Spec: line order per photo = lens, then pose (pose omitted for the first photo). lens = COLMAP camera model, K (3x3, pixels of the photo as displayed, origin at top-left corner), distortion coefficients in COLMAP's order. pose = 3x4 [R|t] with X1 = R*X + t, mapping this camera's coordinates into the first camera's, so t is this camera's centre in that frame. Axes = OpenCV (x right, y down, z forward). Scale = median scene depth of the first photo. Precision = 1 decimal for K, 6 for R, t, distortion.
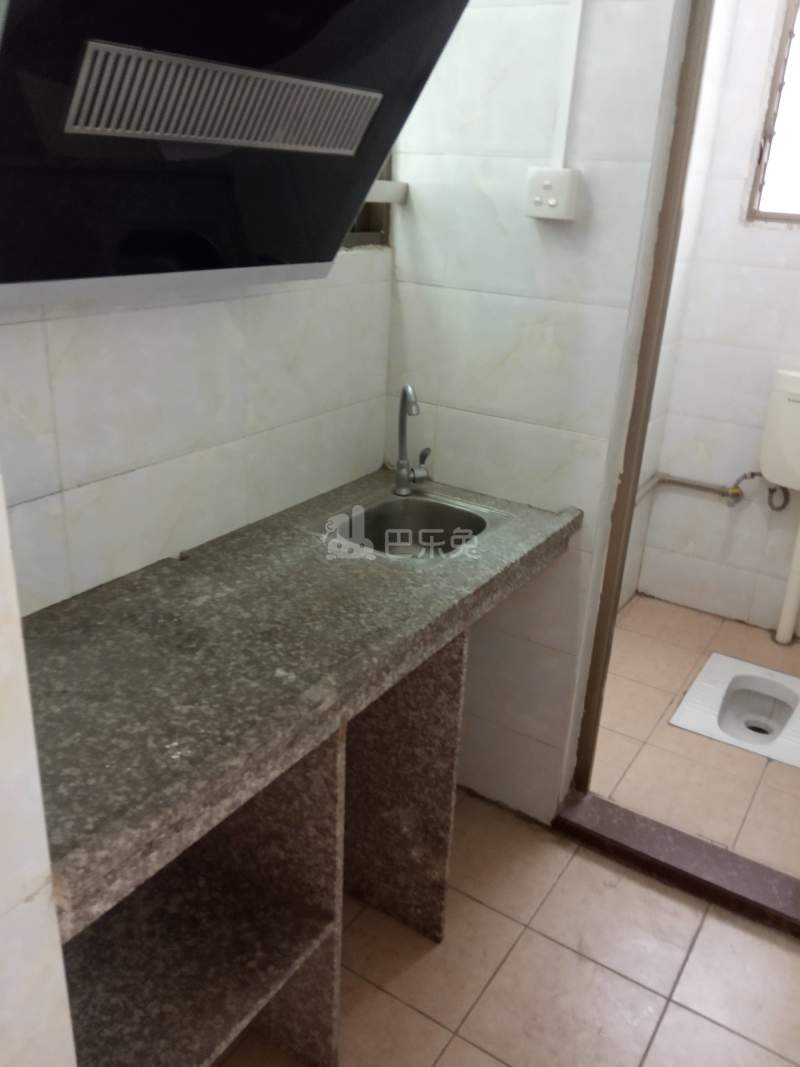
lens RADIAL K [[856.9, 0, 404.0], [0, 856.9, 514.3], [0, 0, 1]] dist [0.045738, -0.061138]
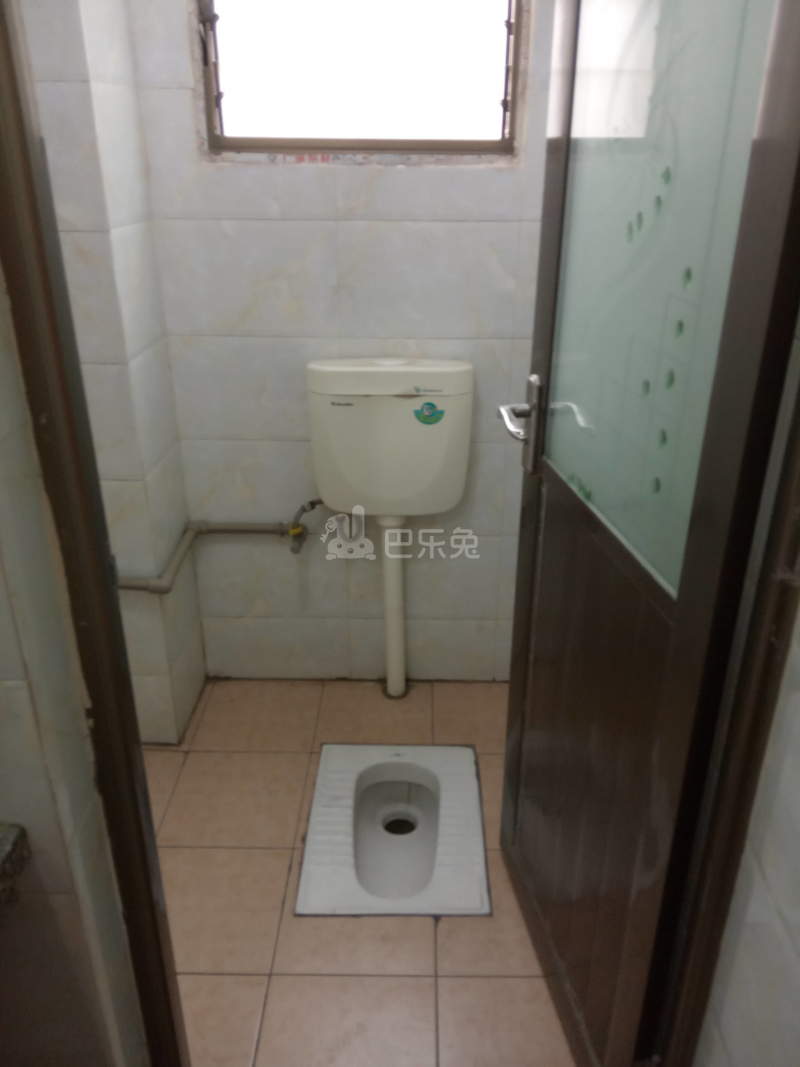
lens RADIAL K [[856.9, 0, 399.6], [0, 856.9, 534.8], [0, 0, 1]] dist [0.045738, -0.061138]
pose [[0.854298, -0.270348, 0.443946, 0.135953], [0.233918, 0.962682, 0.136107, -0.105165], [-0.464175, -0.012429, 0.885656, 0.315083]]
